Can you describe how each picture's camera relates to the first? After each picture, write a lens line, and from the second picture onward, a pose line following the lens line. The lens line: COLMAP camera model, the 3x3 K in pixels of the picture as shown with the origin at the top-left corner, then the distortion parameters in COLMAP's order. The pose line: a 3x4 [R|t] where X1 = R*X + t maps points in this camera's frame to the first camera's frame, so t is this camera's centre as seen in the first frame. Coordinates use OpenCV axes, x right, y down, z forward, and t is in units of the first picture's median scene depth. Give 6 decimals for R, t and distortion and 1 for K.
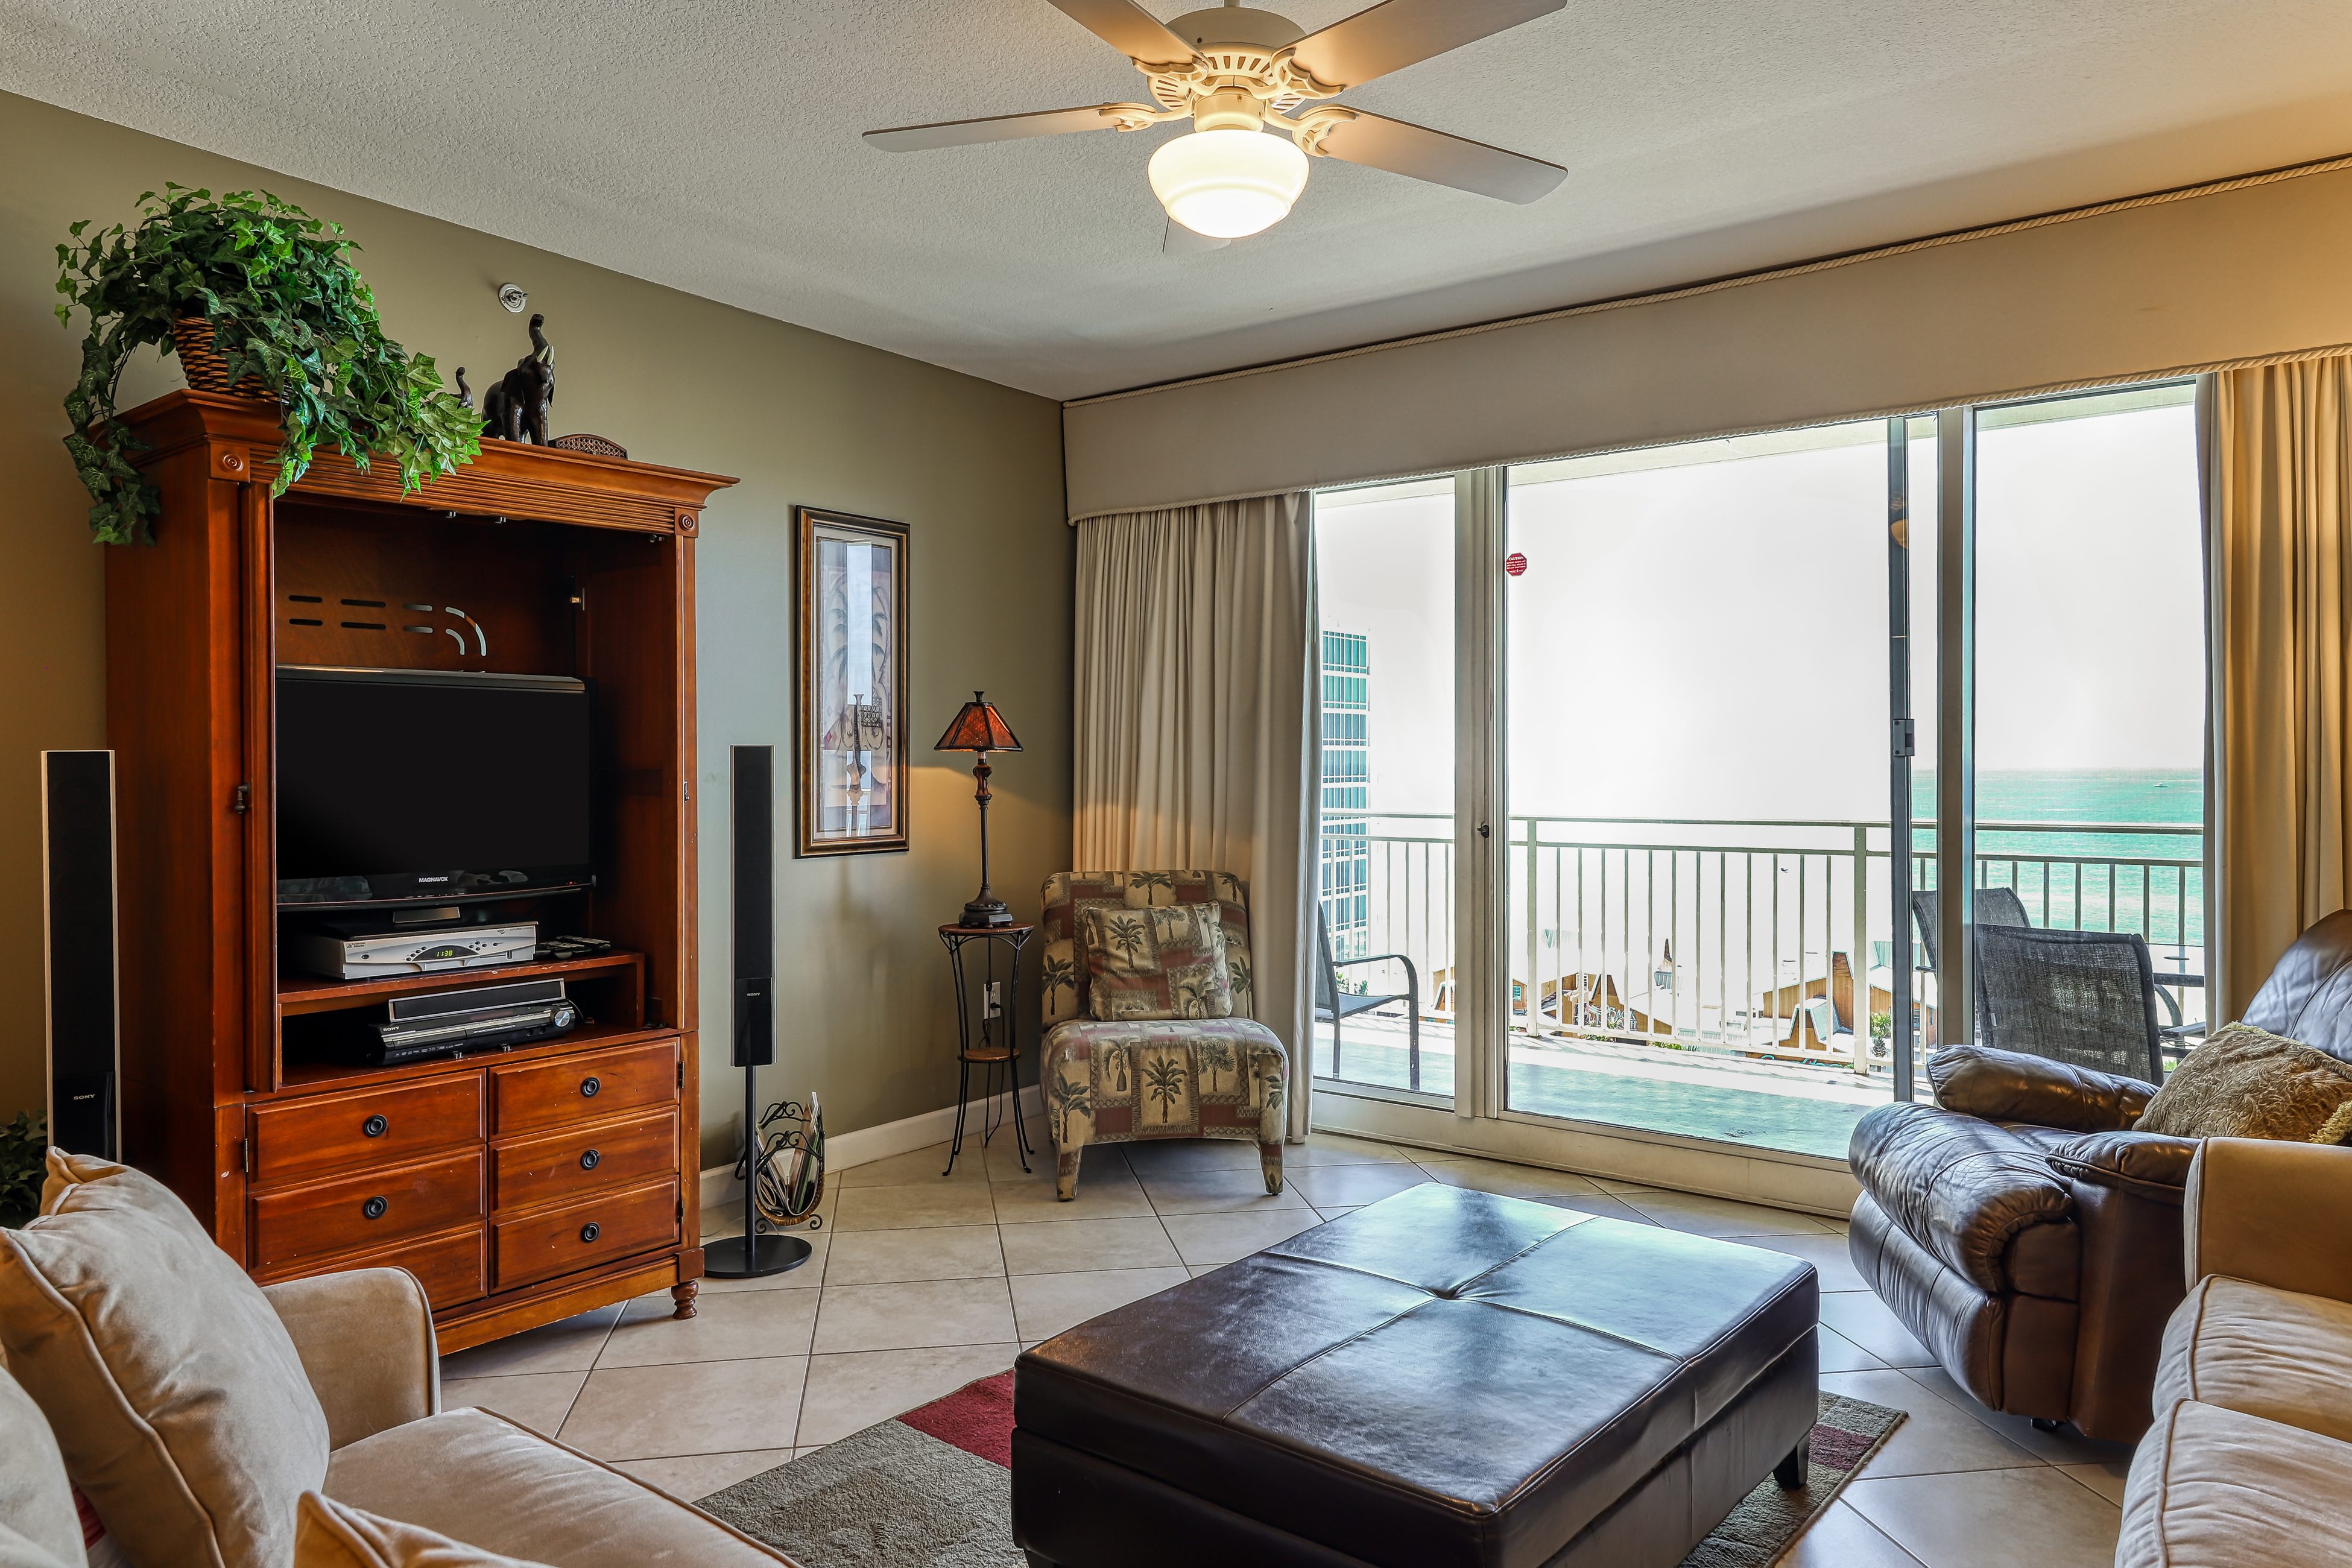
lens RADIAL K [[1559.1, 0, 1170.1], [0, 1559.1, 778.8], [0, 0, 1]] dist [-0.008366, 0.000253]
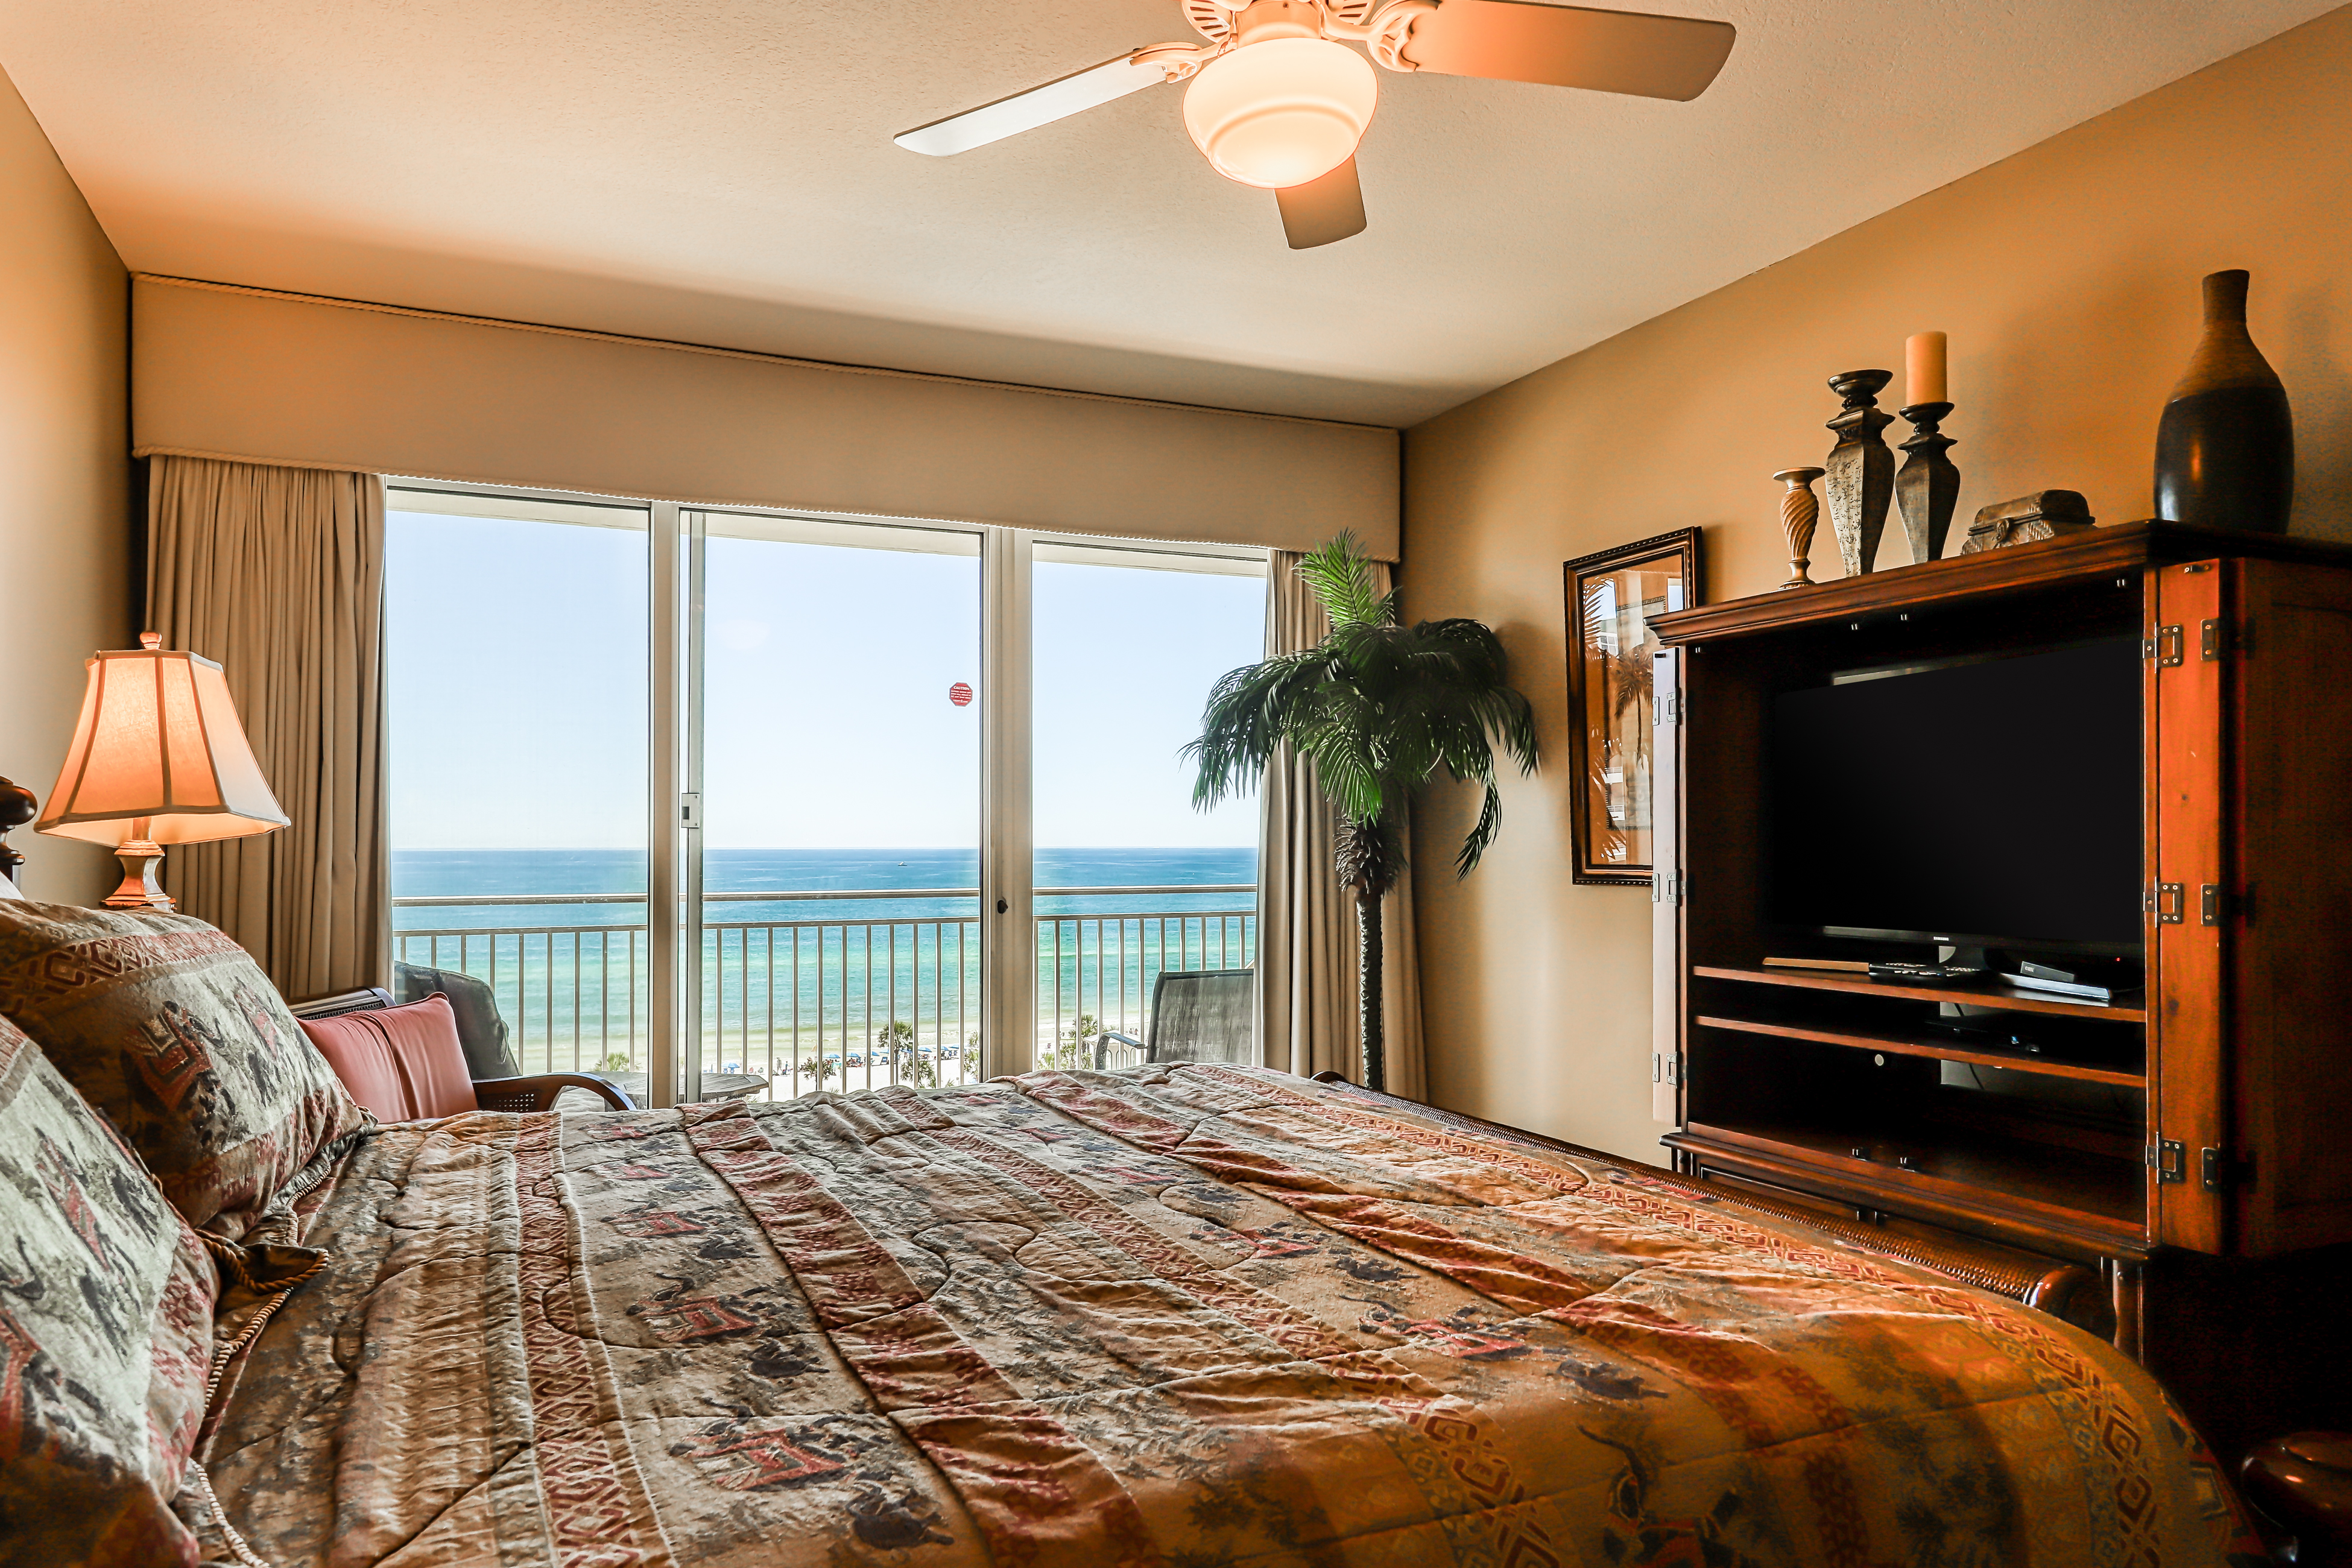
lens RADIAL K [[1559.1, 0, 1174.0], [0, 1559.1, 794.1], [0, 0, 1]] dist [-0.008366, 0.000253]
pose [[0.416386, 0.028207, 0.908750, -0.444017], [0.007779, 0.999372, -0.034584, -0.001657], [-0.909155, 0.021470, 0.415905, 0.354197]]
